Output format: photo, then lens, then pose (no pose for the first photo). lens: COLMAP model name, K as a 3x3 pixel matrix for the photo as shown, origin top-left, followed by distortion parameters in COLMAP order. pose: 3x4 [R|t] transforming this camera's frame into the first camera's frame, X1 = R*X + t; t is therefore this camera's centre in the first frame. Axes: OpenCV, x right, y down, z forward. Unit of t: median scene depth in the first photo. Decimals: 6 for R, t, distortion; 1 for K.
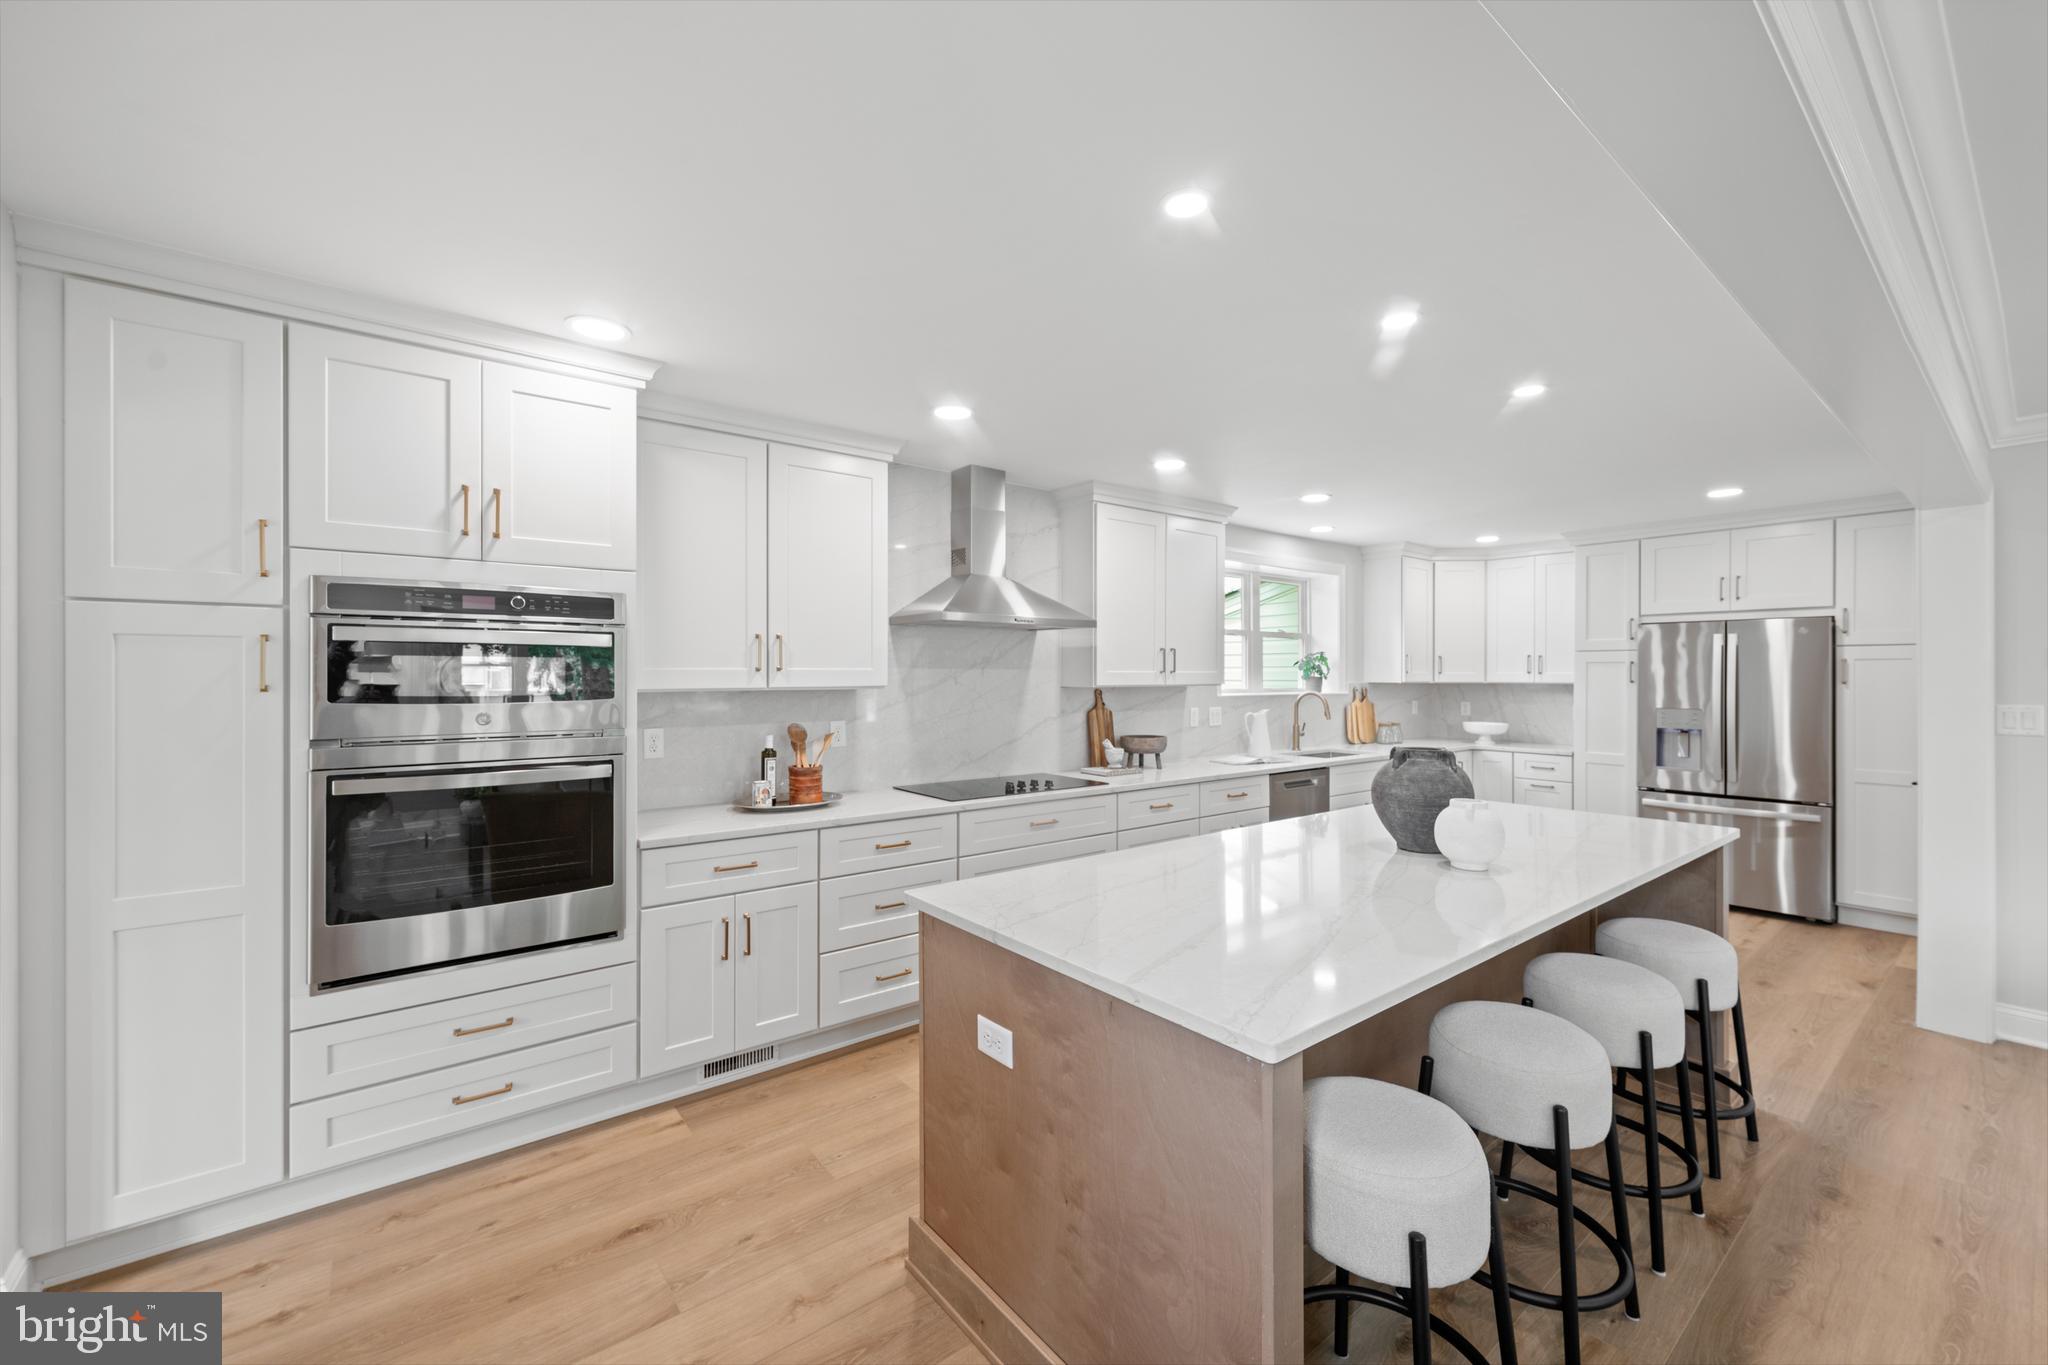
lens RADIAL K [[809.0, 0, 1024.0], [0, 809.0, 682.5], [0, 0, 1]] dist [-0.000969, -0.000075]
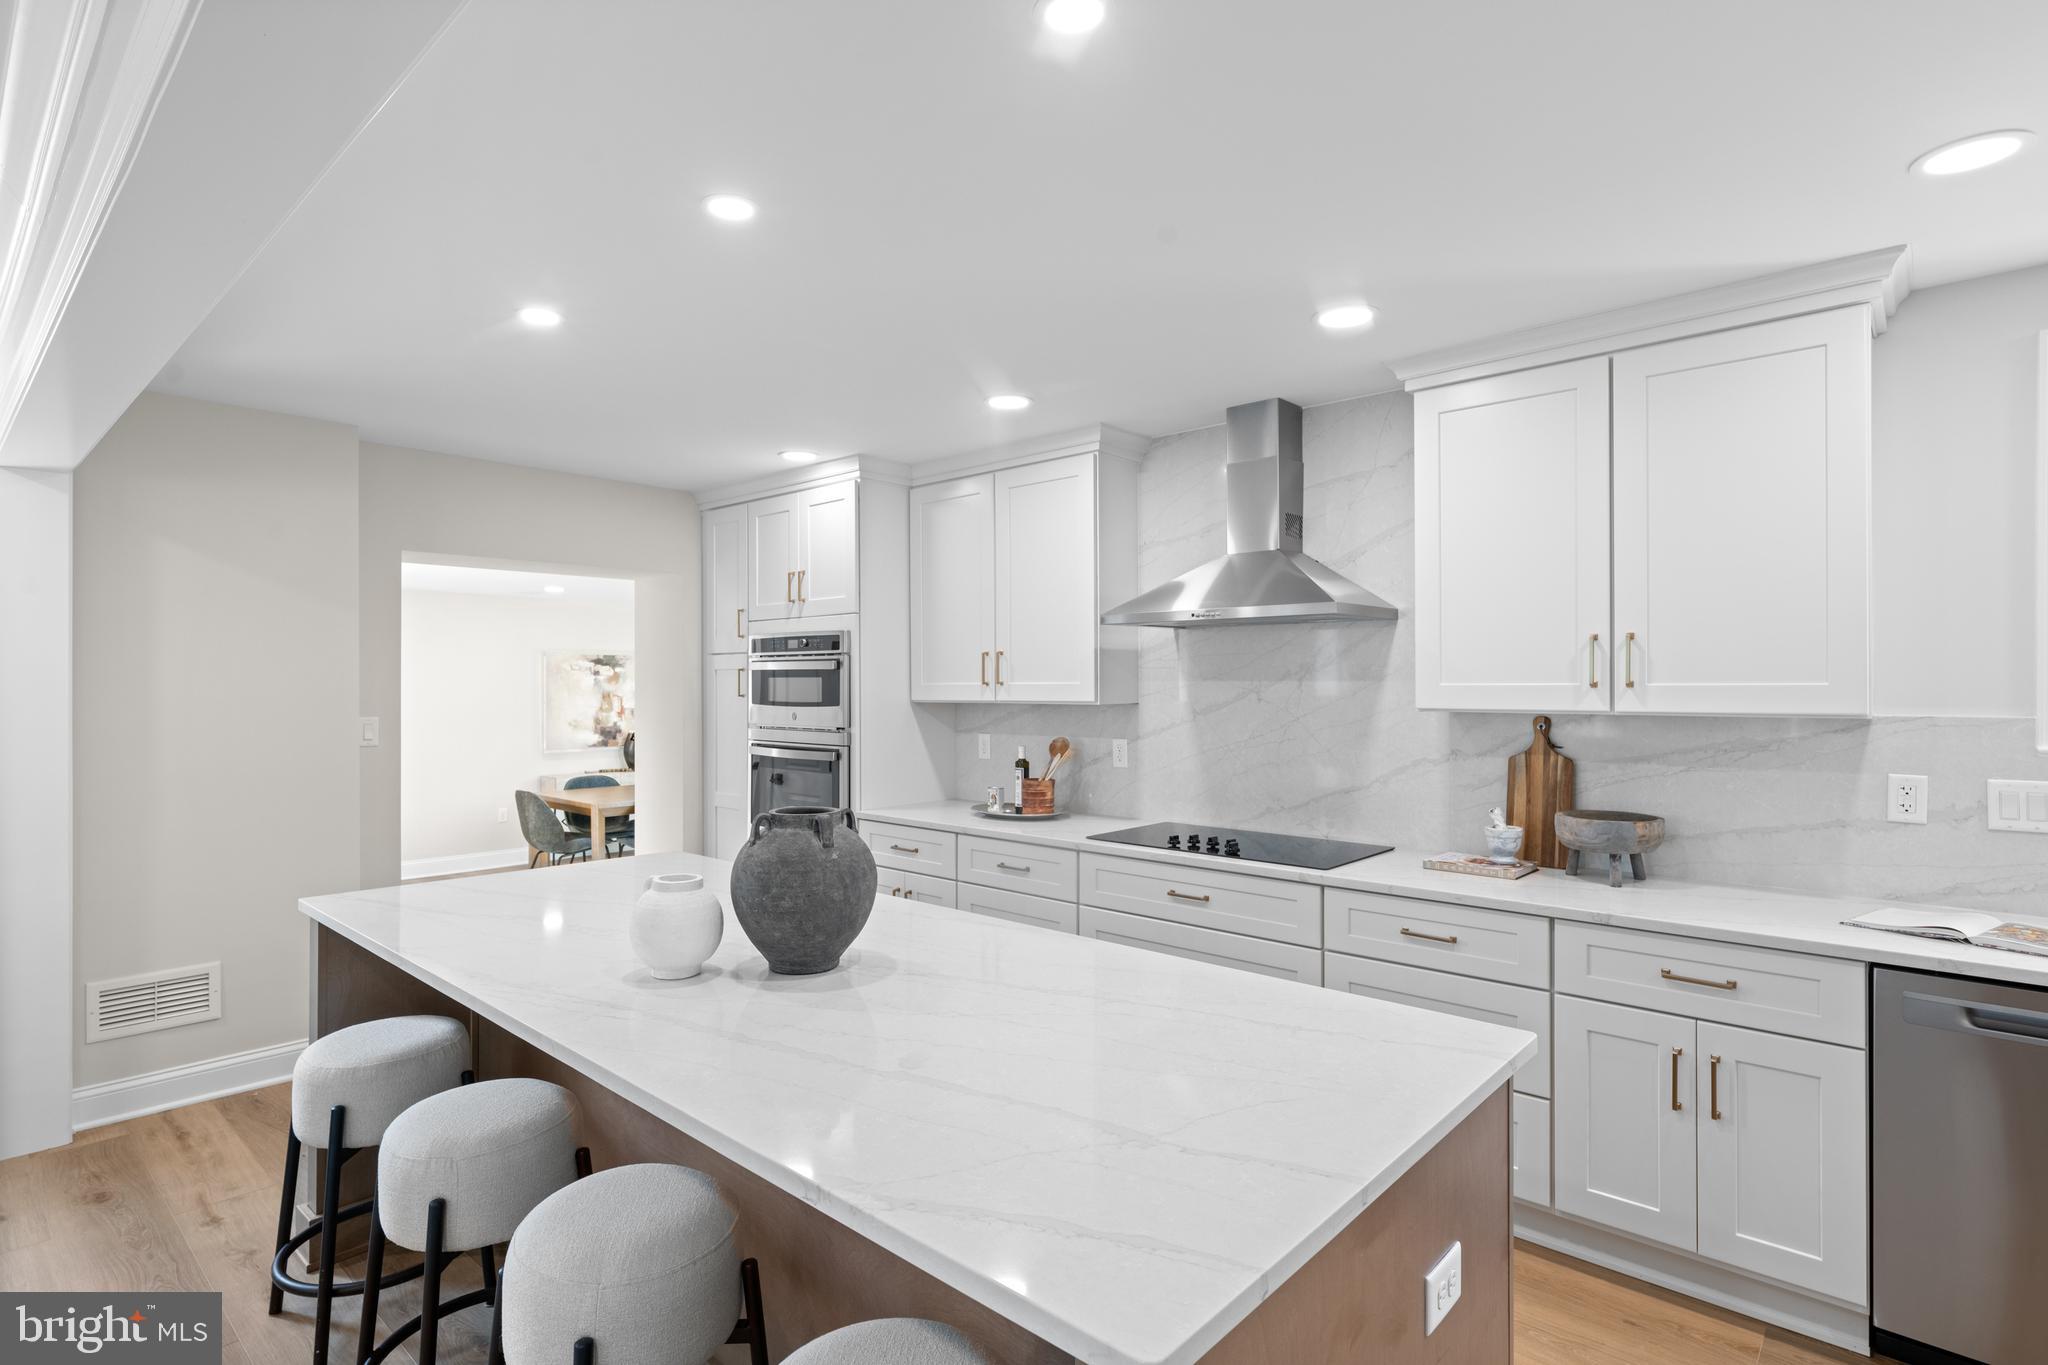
lens RADIAL K [[1010.5, 0, 1024.0], [0, 1010.5, 682.5], [0, 0, 1]] dist [0.001231, -0.000056]
pose [[0.156639, -0.009107, -0.987614, 0.877744], [-0.012146, 0.999864, -0.011146, -0.002791], [0.987581, 0.013742, 0.156508, 0.713605]]
